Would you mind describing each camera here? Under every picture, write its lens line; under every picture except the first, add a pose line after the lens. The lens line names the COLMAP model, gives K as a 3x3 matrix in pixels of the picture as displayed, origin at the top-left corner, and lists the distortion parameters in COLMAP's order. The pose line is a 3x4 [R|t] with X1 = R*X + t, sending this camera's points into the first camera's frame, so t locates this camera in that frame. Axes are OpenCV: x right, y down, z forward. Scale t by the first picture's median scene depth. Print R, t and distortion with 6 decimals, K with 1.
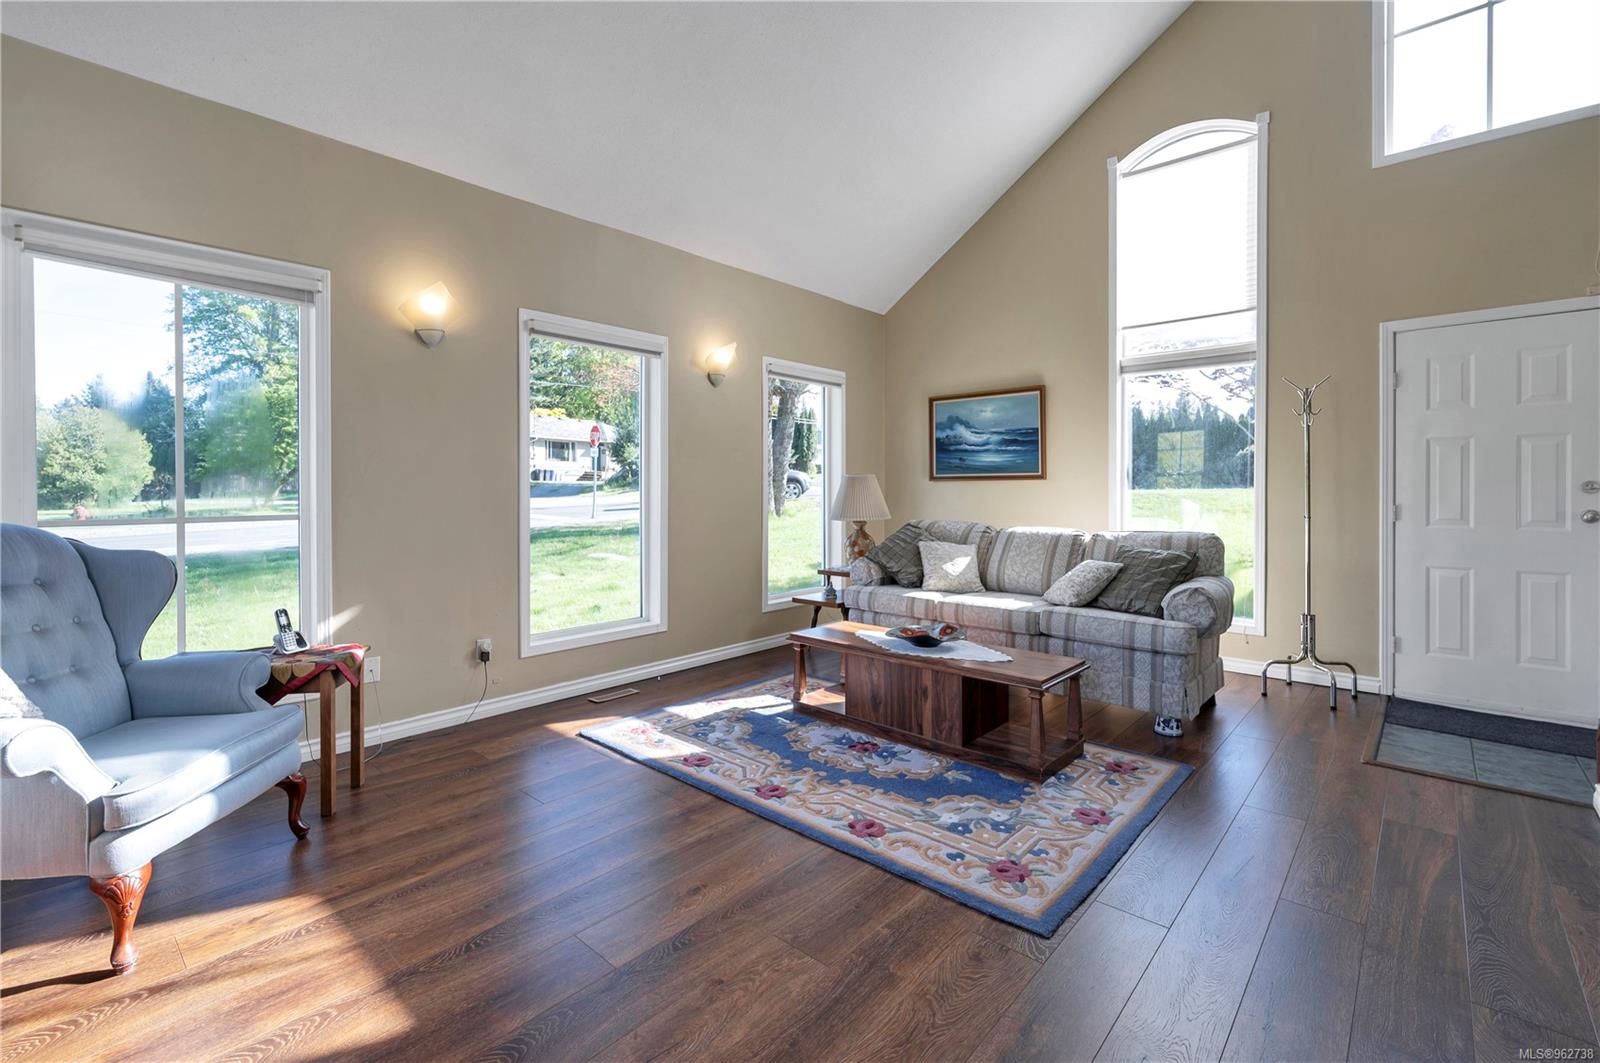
lens RADIAL K [[704.6, 0, 827.3], [0, 704.6, 507.8], [0, 0, 1]] dist [-0.001485, -0.000190]
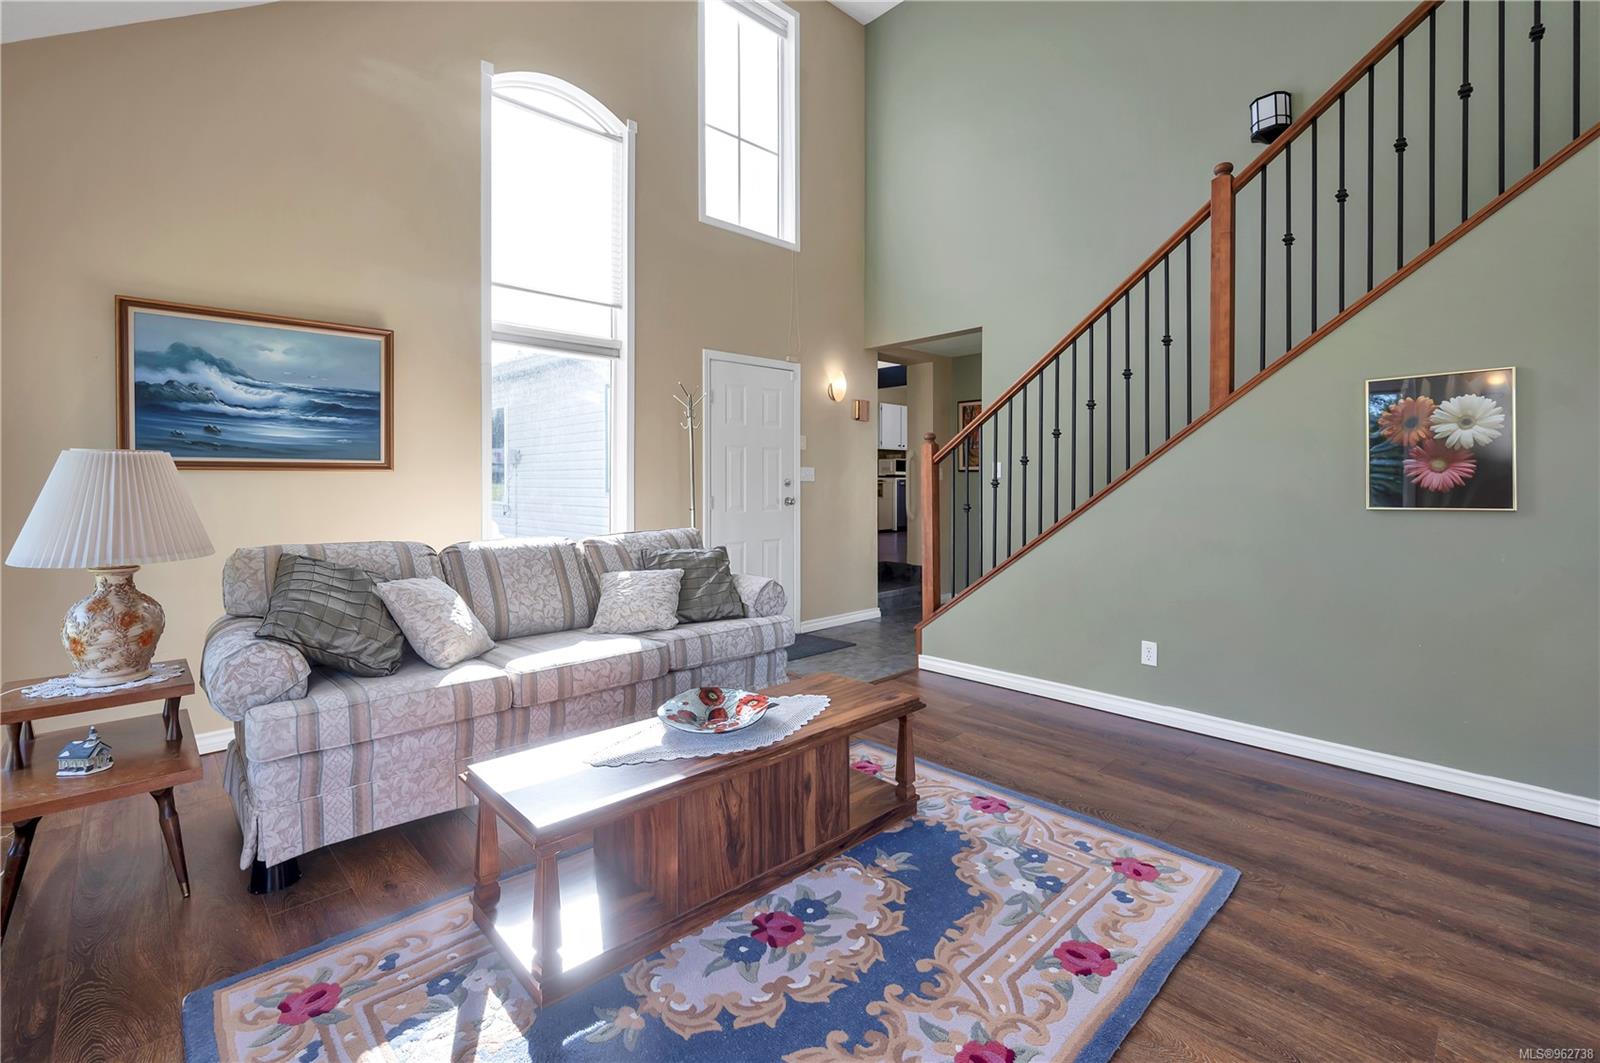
lens RADIAL K [[693.8, 0, 791.9], [0, 693.8, 487.3], [0, 0, 1]] dist [-0.000444, -0.000293]
pose [[0.110746, -0.006770, 0.993826, -0.536454], [0.031072, 0.999512, 0.003346, -0.025592], [-0.993363, 0.030509, 0.110902, 0.961693]]
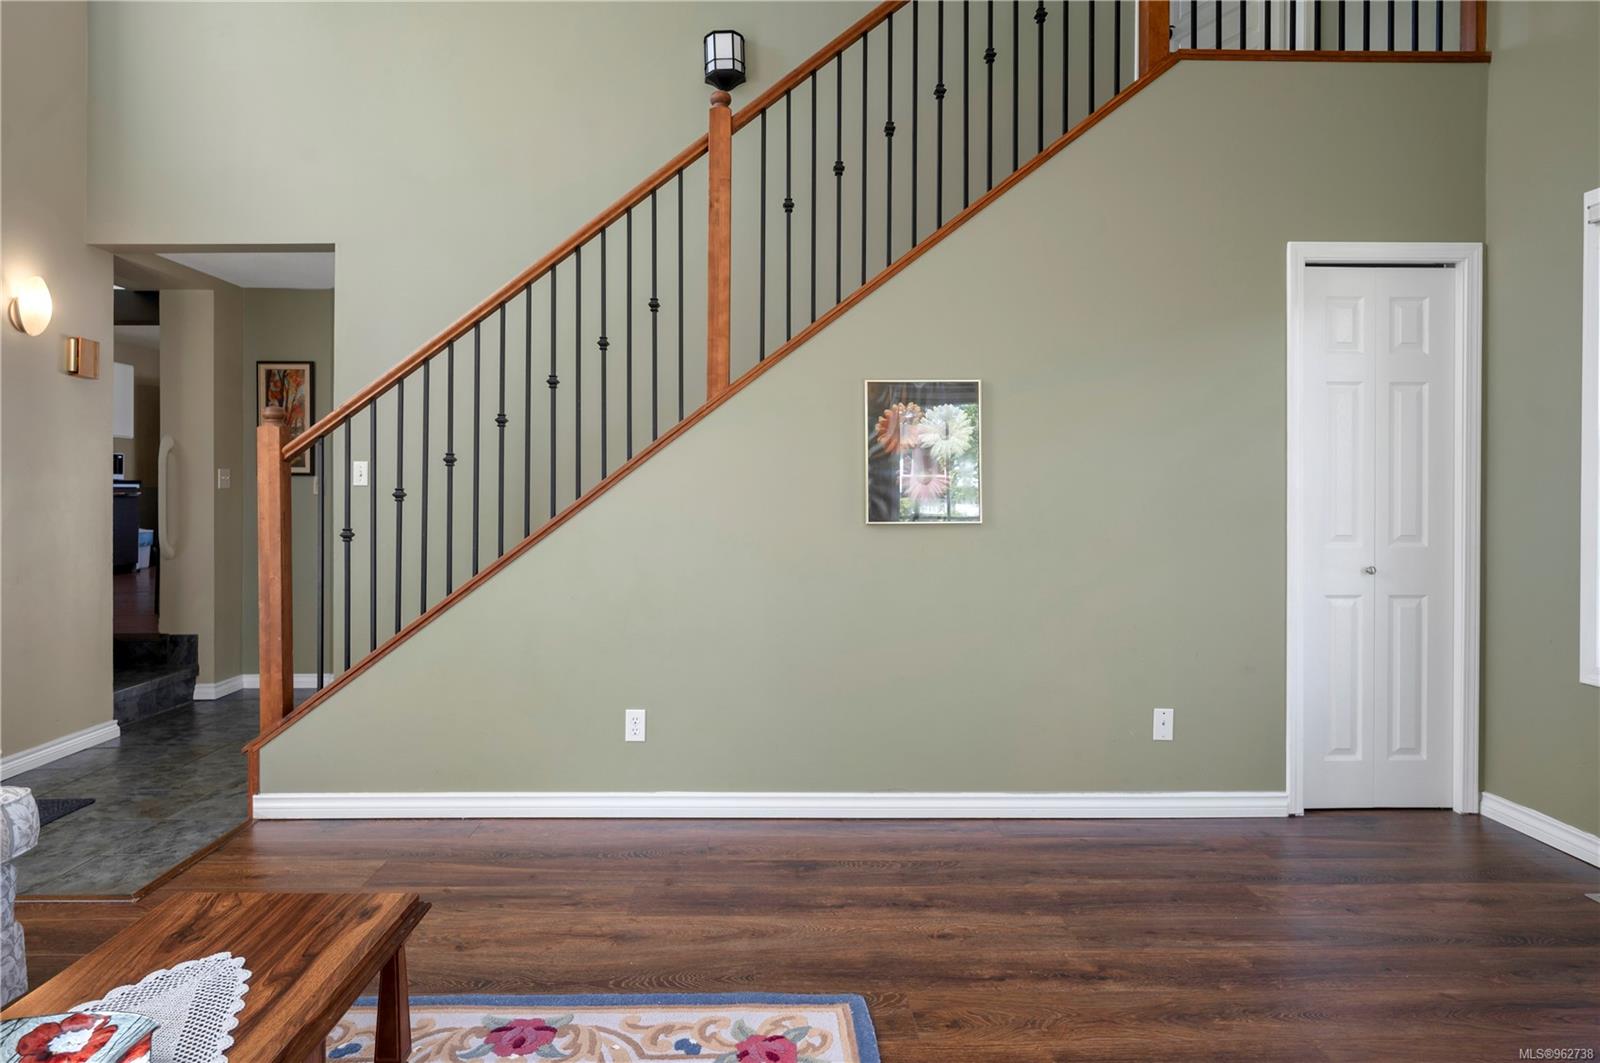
lens RADIAL K [[929.0, 0, 768.6], [0, 929.0, 501.3], [0, 0, 1]] dist [-0.004212, -0.000460]
pose [[-0.651492, -0.007389, 0.758620, -0.298604], [0.019707, 0.999450, 0.026659, -0.029408], [-0.758400, 0.032319, -0.650988, 1.113615]]
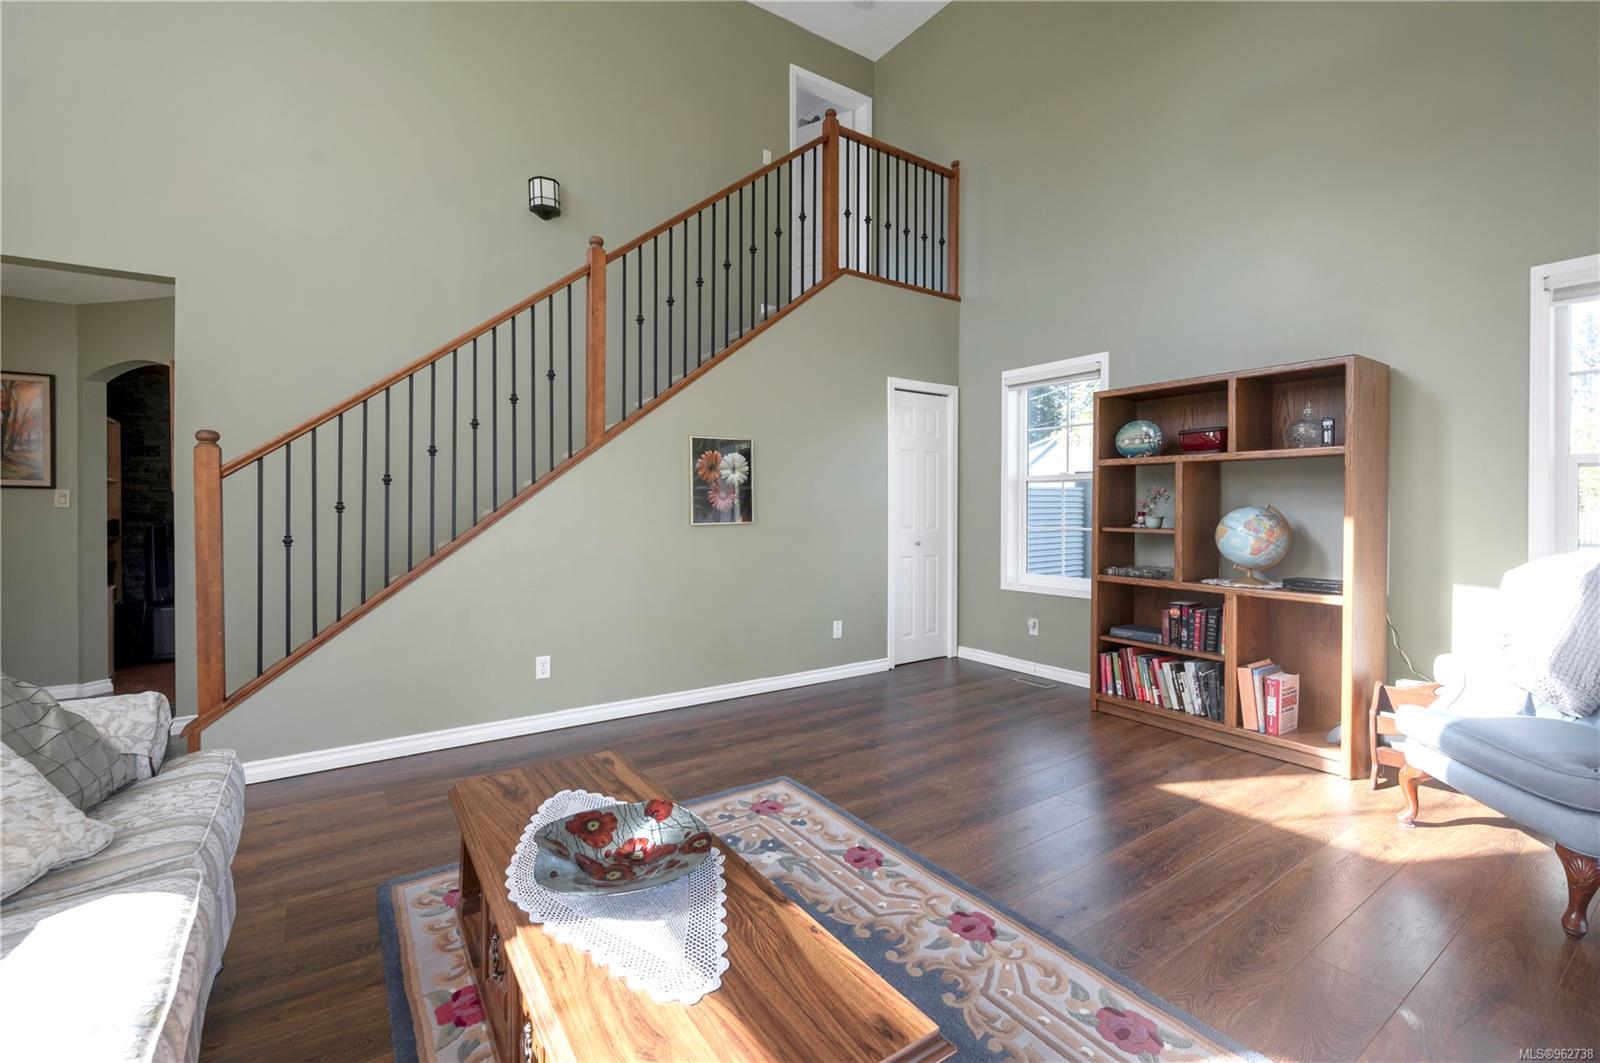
lens RADIAL K [[683.7, 0, 791.0], [0, 683.7, 514.7], [0, 0, 1]] dist [-0.002456, -0.000110]
pose [[-0.961651, -0.003226, 0.274256, -0.082089], [0.007830, 0.999200, 0.039211, -0.039765], [-0.274164, 0.039855, -0.960857, 1.524160]]
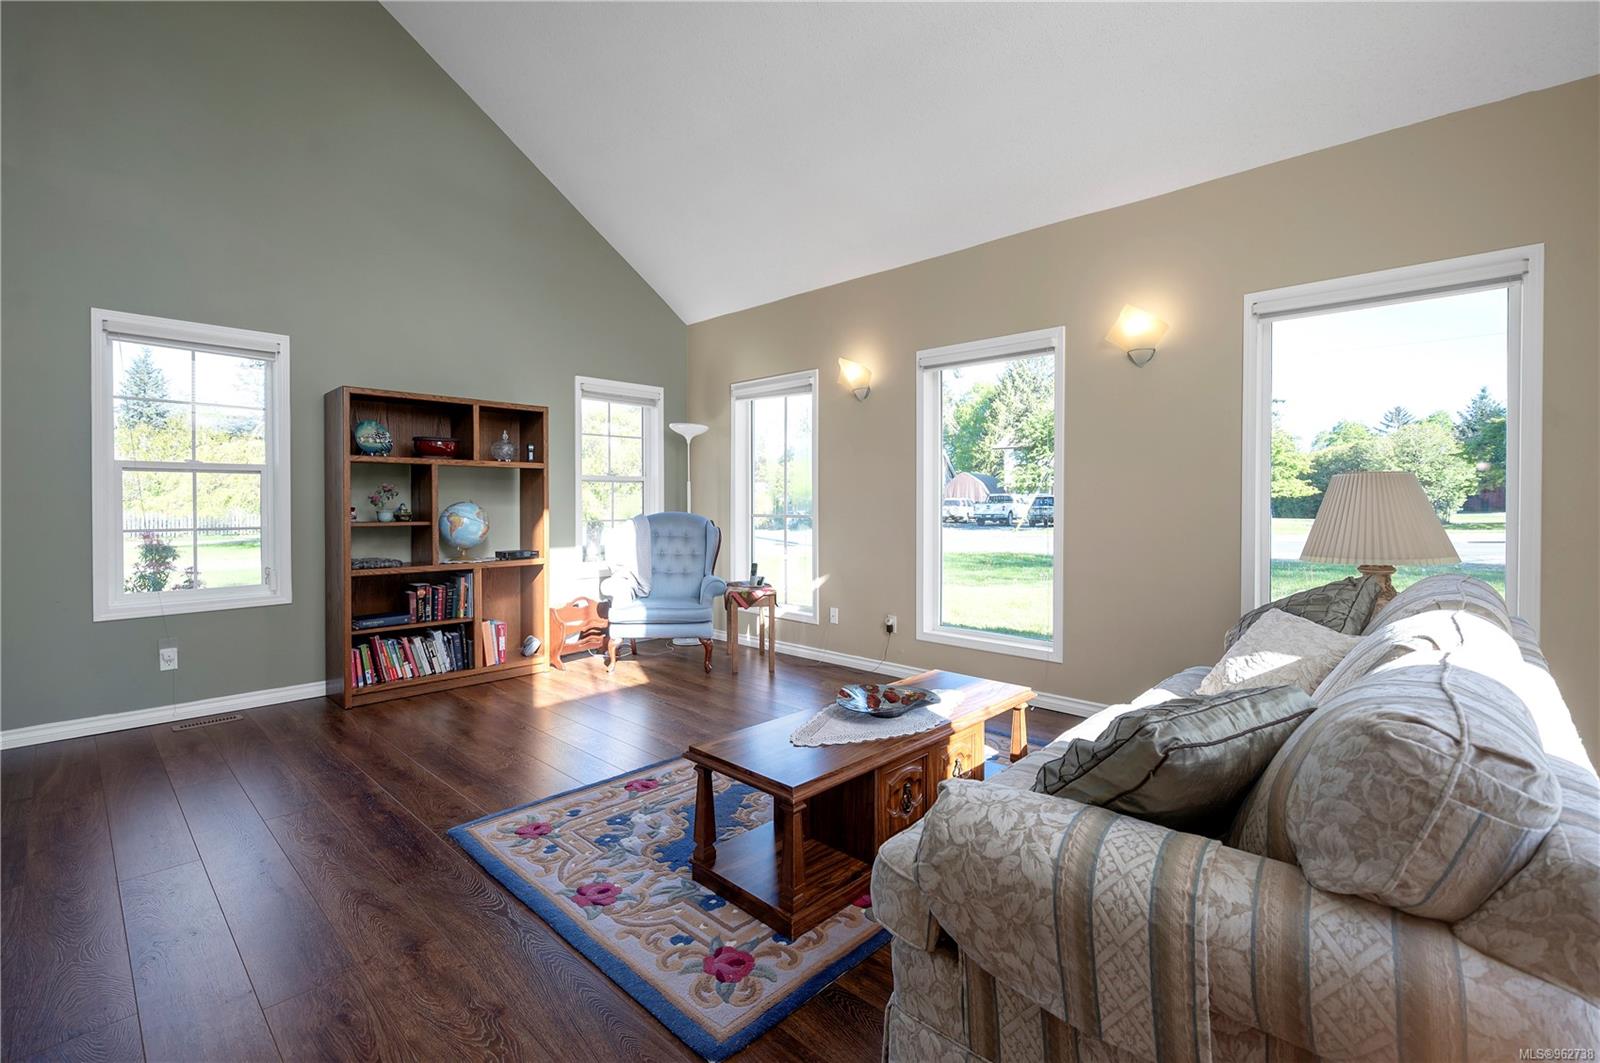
lens RADIAL K [[716.8, 0, 800.0], [0, 716.8, 531.5], [0, 0, 1]] dist [0.002440, 0.000058]
pose [[-0.061368, 0.043973, -0.997146, 0.988181], [-0.027550, 0.998574, 0.045731, -0.030555], [0.997735, 0.030278, -0.060069, 1.062016]]
